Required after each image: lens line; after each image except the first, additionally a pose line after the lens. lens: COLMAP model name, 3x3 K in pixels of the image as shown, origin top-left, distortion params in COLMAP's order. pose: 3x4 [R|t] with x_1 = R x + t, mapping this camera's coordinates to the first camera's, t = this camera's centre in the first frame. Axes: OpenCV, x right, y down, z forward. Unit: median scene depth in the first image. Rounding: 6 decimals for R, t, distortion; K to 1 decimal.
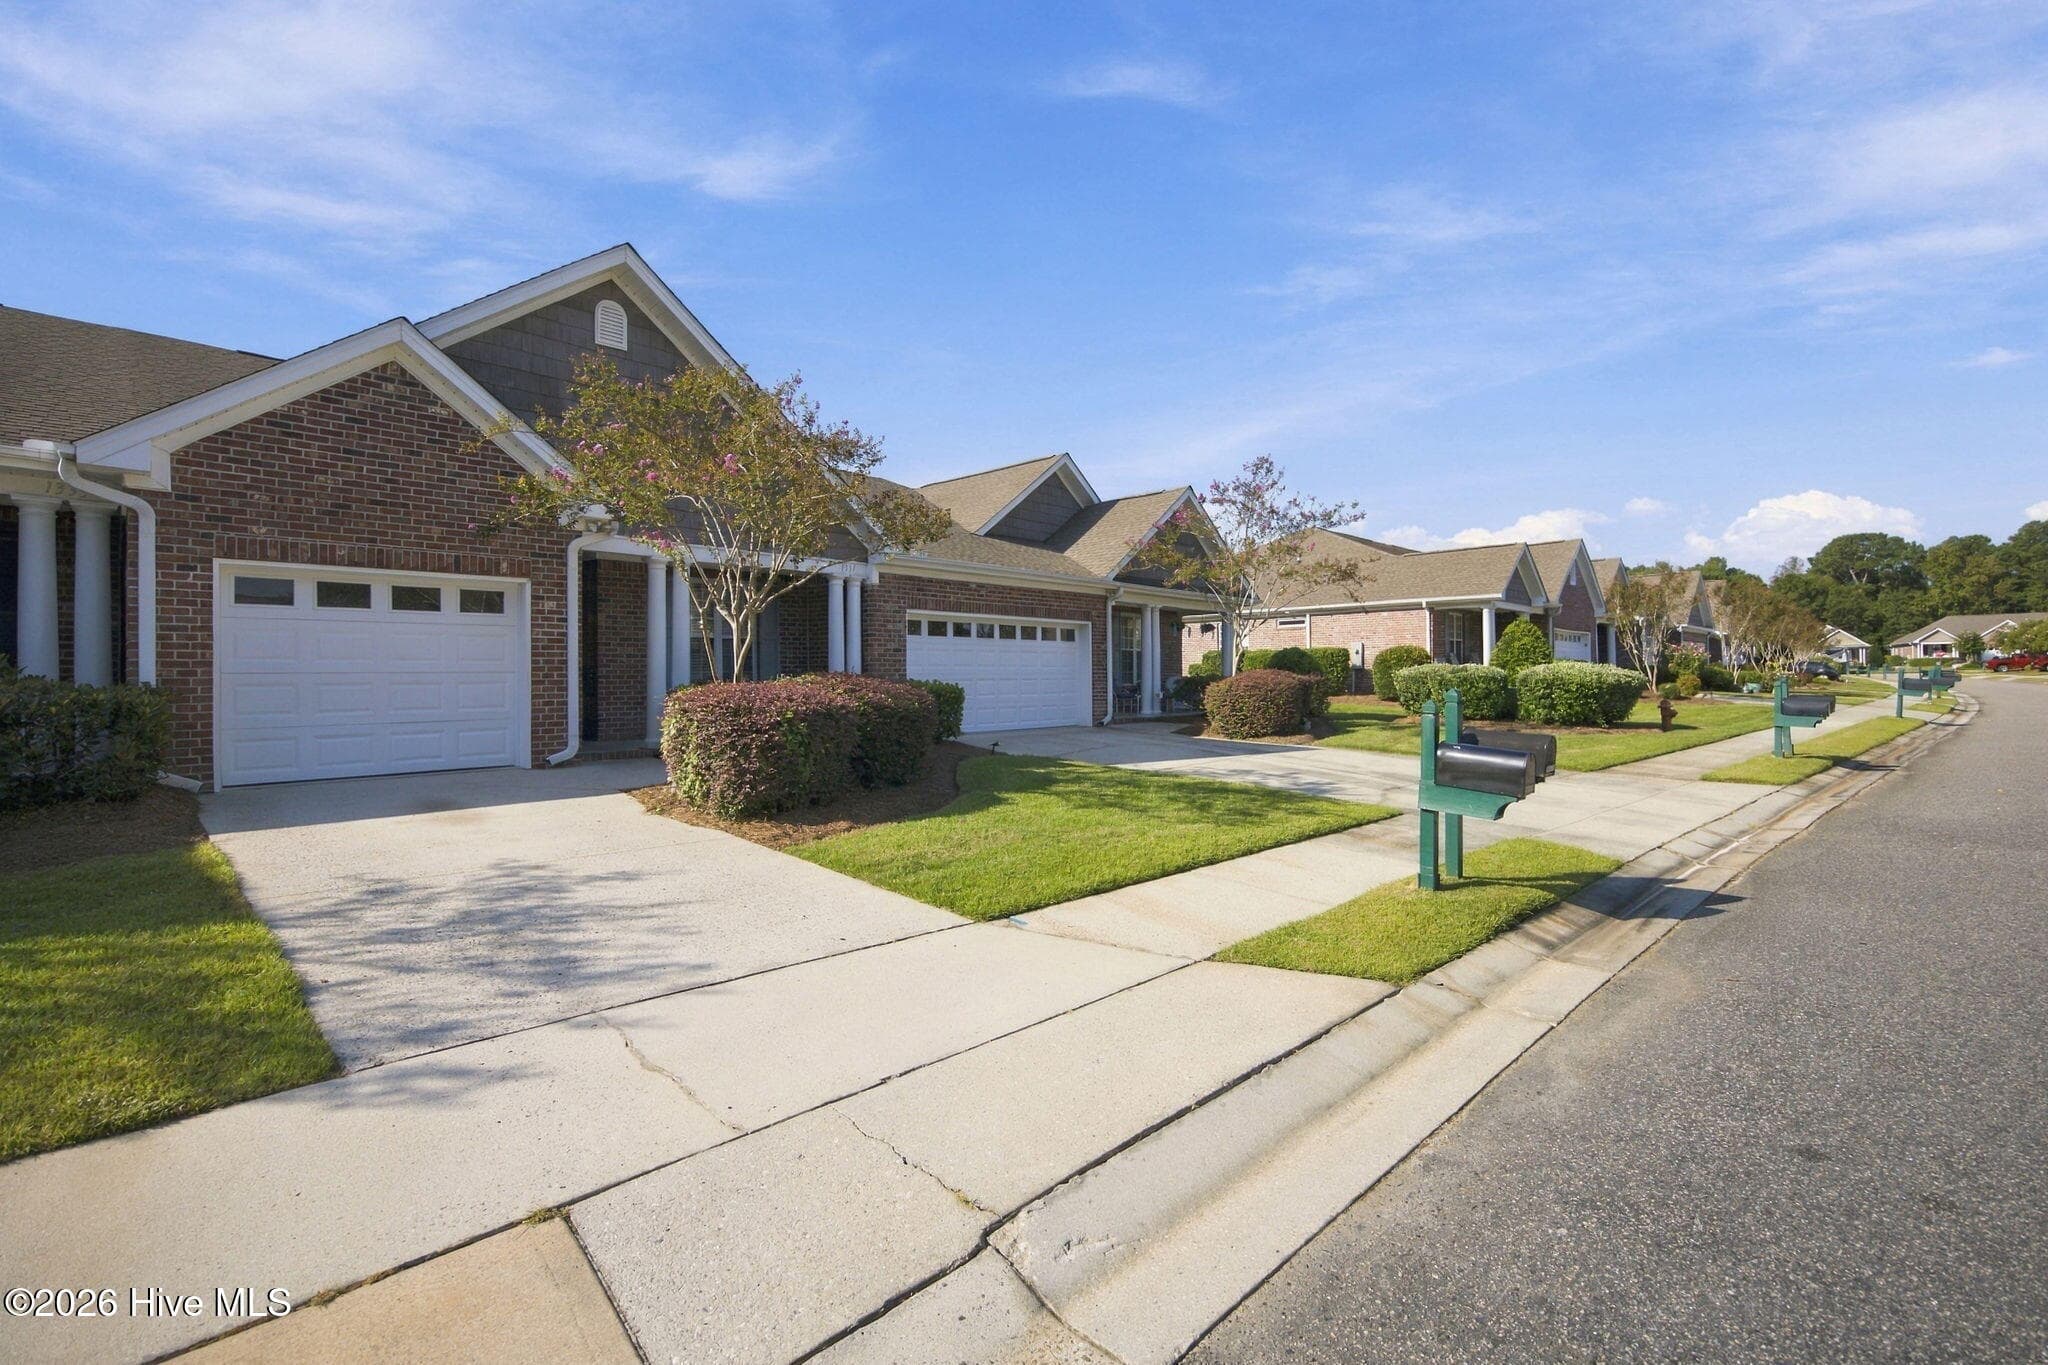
lens RADIAL K [[789.9, 0, 1024.0], [0, 789.9, 682.5], [0, 0, 1]] dist [-0.001730, -0.000084]
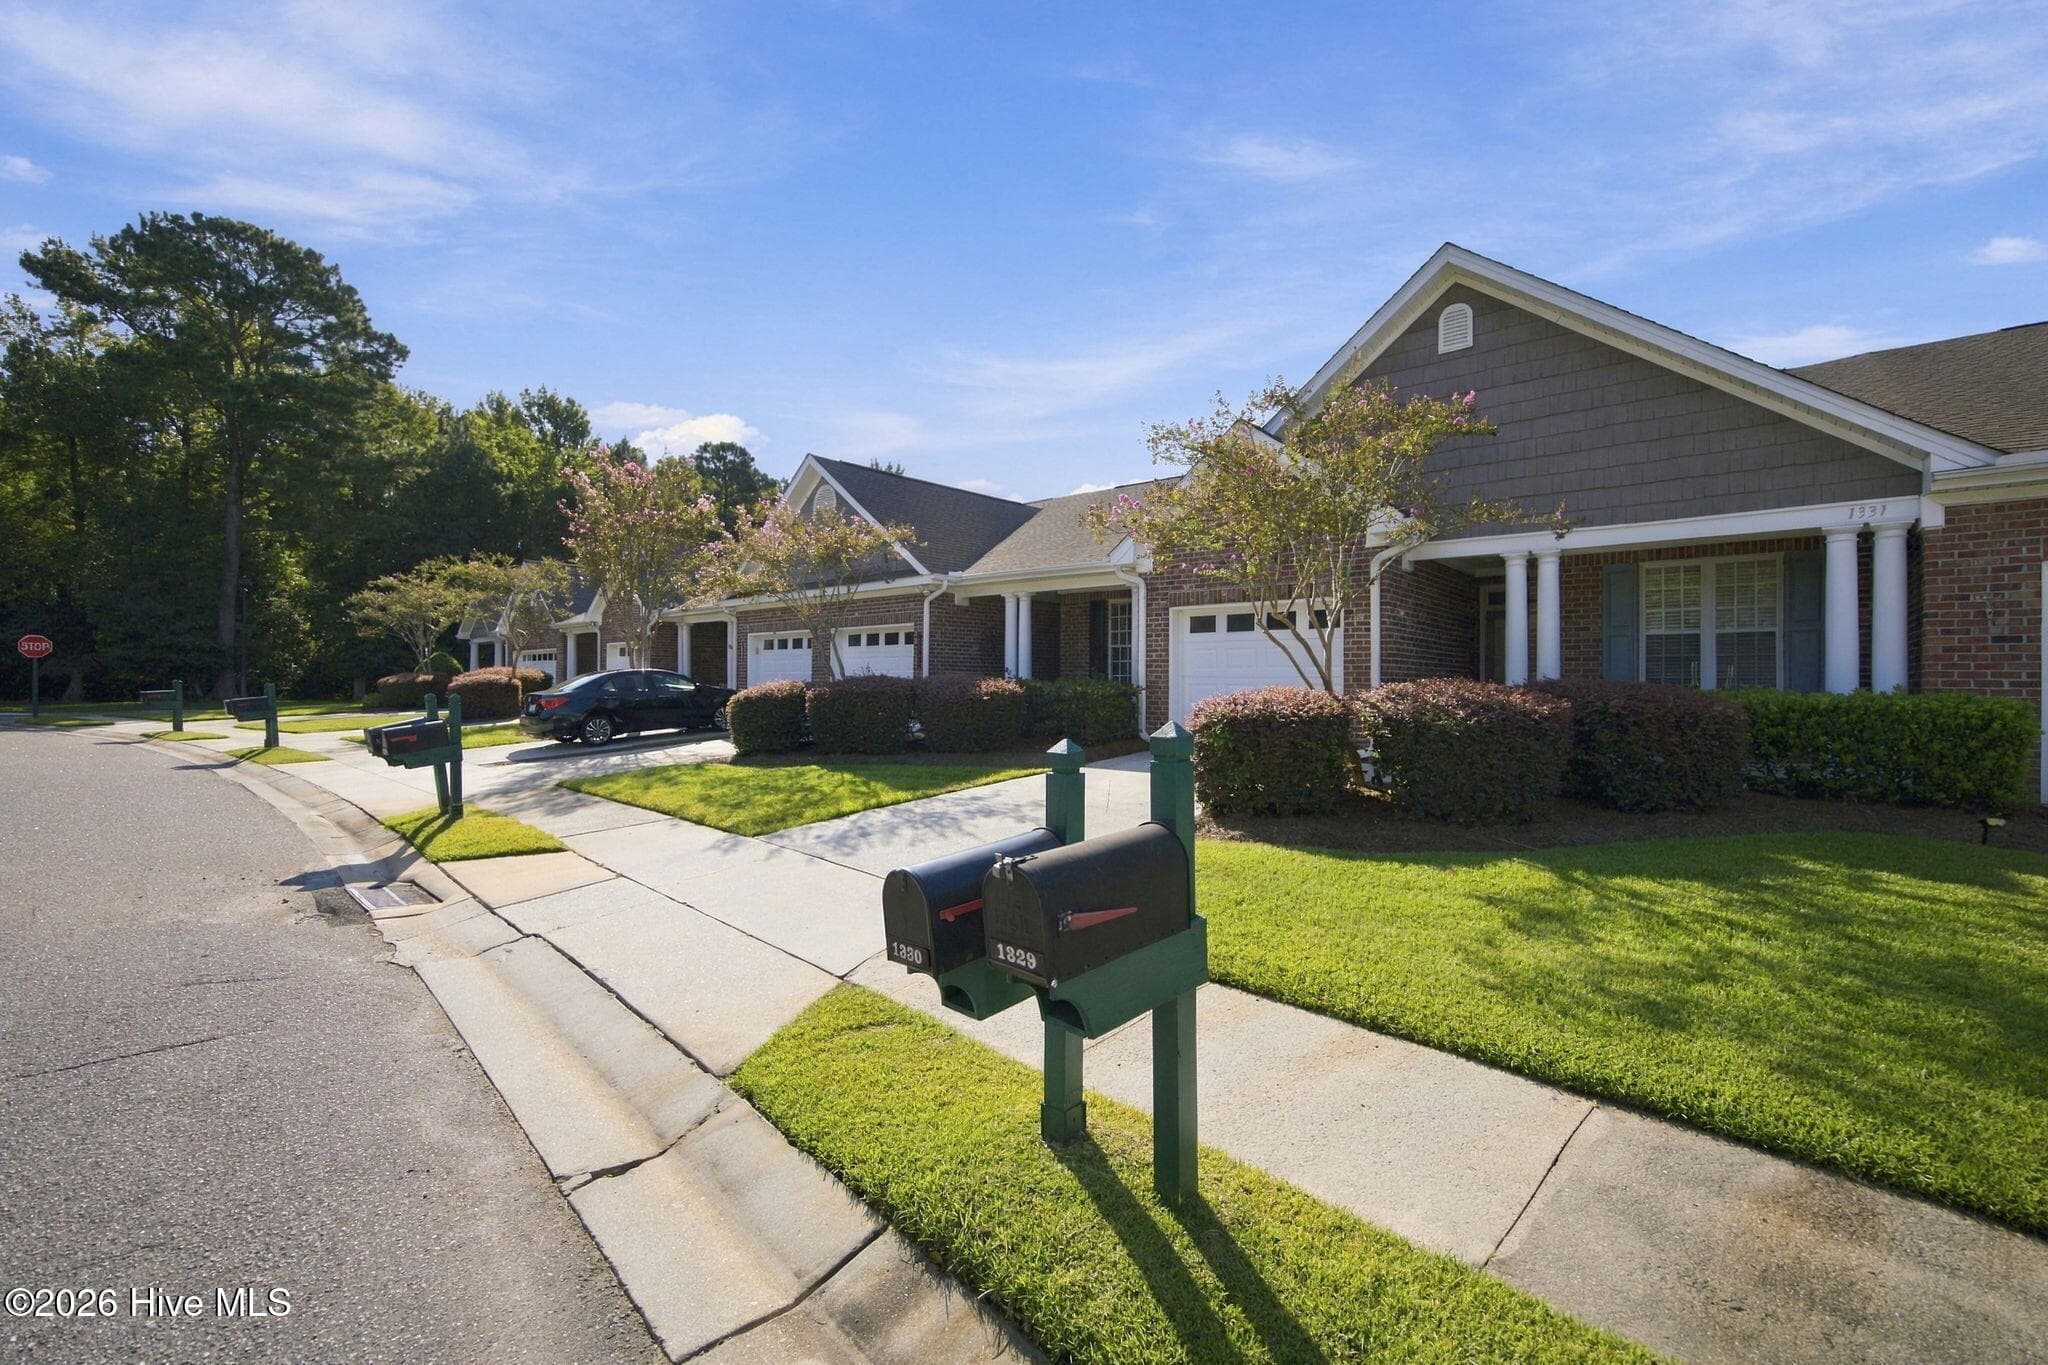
lens RADIAL K [[789.9, 0, 1024.0], [0, 789.9, 682.5], [0, 0, 1]] dist [-0.001730, -0.000084]
pose [[0.100299, 0.008644, -0.994920, 0.546862], [-0.021163, 0.999755, 0.006552, -0.005838], [0.994732, 0.020398, 0.100458, 0.518420]]
